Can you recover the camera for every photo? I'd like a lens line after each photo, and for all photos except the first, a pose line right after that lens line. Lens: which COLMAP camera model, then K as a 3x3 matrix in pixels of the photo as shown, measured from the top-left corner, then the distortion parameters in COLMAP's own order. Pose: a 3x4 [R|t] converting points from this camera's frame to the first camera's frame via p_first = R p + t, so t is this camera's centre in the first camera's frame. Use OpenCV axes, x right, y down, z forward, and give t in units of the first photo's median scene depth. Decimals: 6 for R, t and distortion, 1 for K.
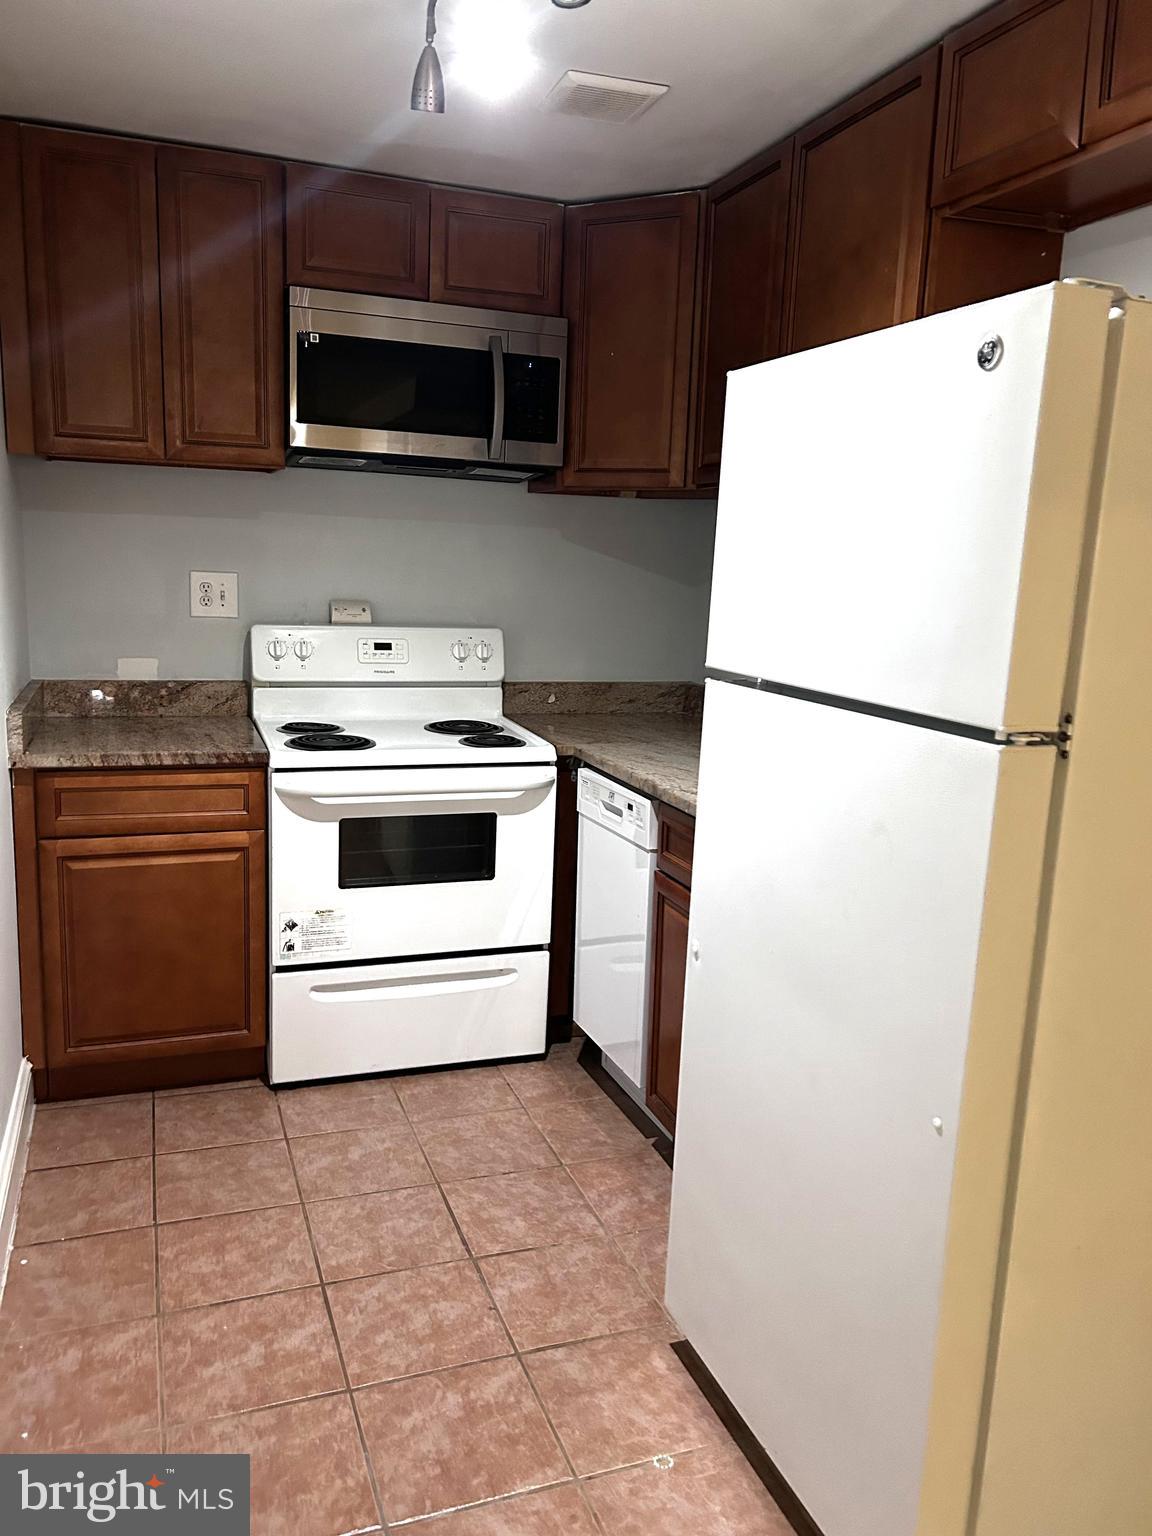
lens RADIAL K [[1163.3, 0, 580.9], [0, 1163.3, 769.4], [0, 0, 1]] dist [0.065960, -0.086161]
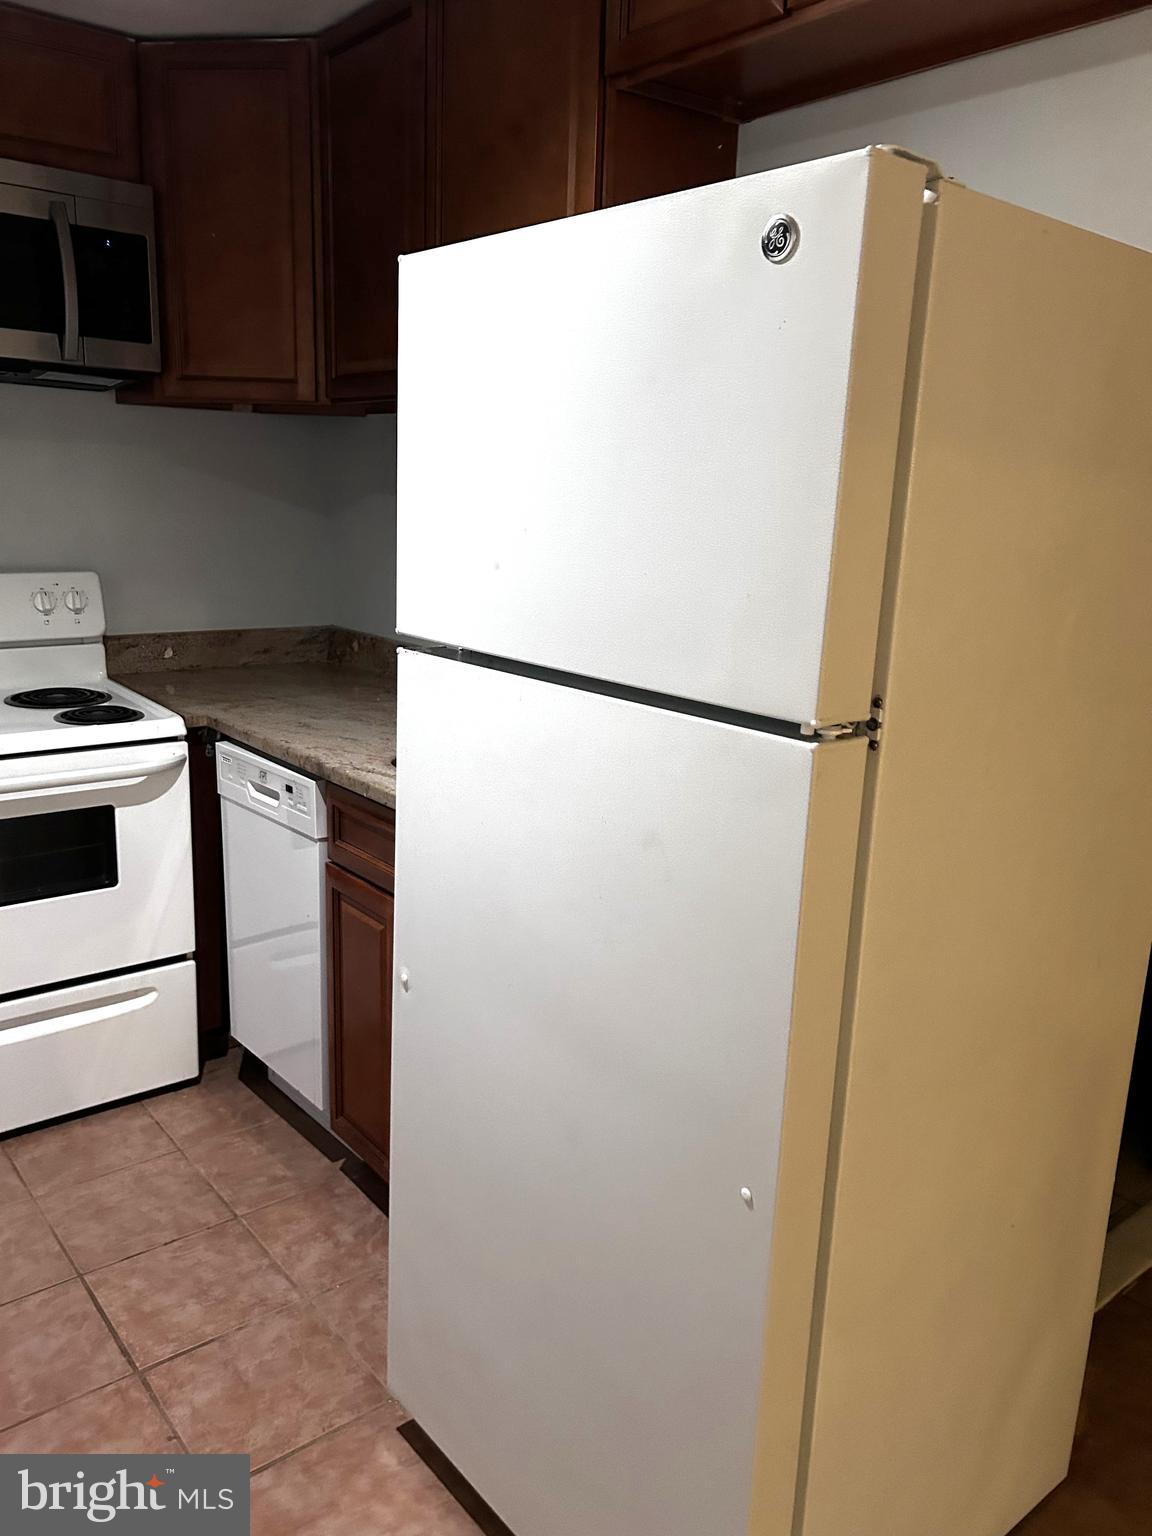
lens RADIAL K [[1173.0, 0, 580.3], [0, 1173.0, 764.9], [0, 0, 1]] dist [0.046331, -0.053369]
pose [[0.946734, -0.079761, 0.311982, -0.022201], [0.059889, 0.995548, 0.072780, -0.035291], [-0.316398, -0.050219, 0.947296, 0.136020]]
